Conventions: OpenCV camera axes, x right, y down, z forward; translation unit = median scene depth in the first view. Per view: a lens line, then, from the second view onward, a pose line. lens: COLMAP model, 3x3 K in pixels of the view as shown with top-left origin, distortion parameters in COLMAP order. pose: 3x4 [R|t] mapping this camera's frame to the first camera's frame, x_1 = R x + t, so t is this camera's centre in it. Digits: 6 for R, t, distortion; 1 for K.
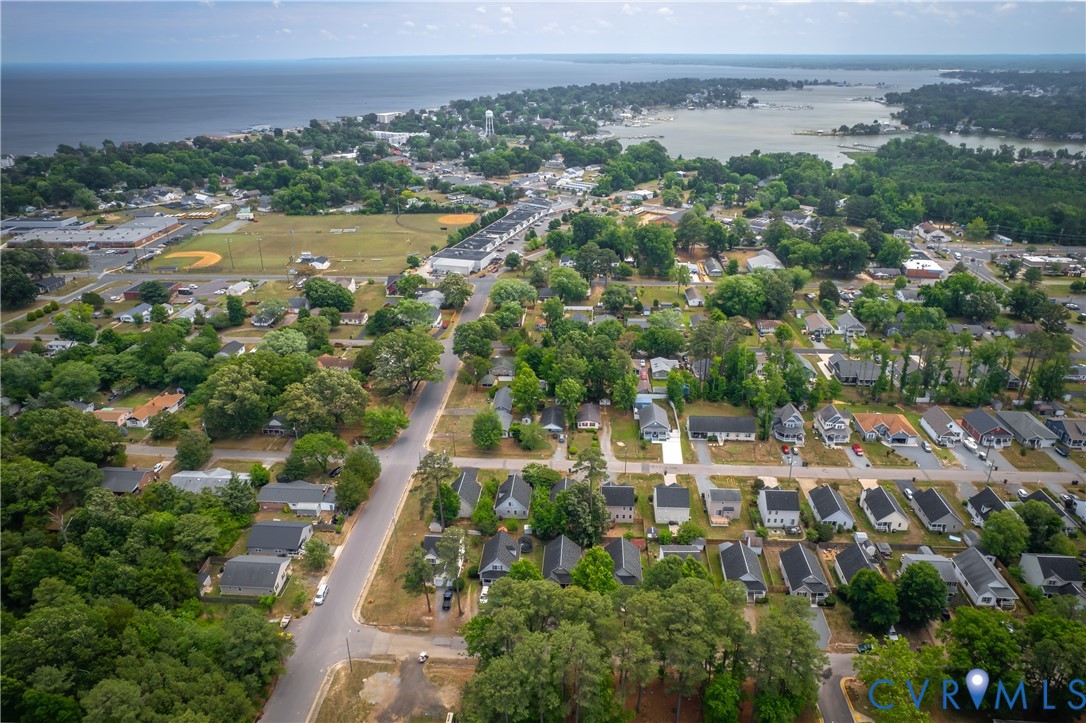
lens RADIAL K [[703.0, 0, 551.4], [0, 703.0, 369.3], [0, 0, 1]] dist [-0.056527, 0.038908]
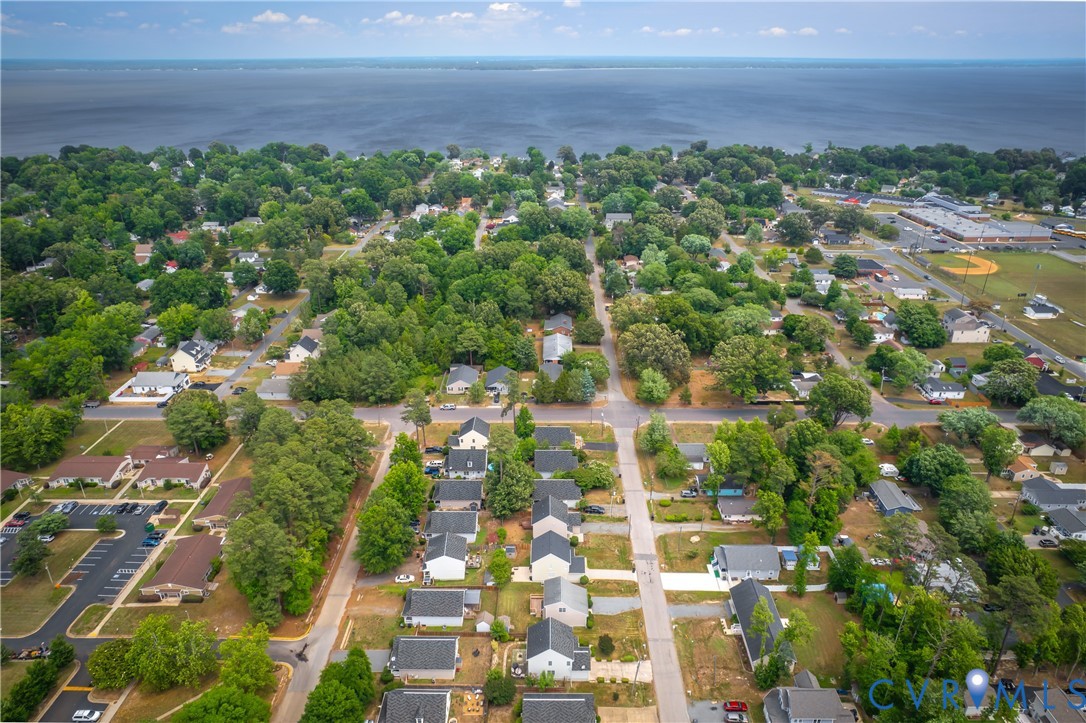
lens RADIAL K [[703.0, 0, 544.8], [0, 703.0, 358.7], [0, 0, 1]] dist [-0.056527, 0.038908]
pose [[0.045610, 0.406968, -0.912303, 0.562127], [-0.413542, 0.839017, 0.353601, -0.212938], [0.909342, 0.361149, 0.206566, 0.457831]]
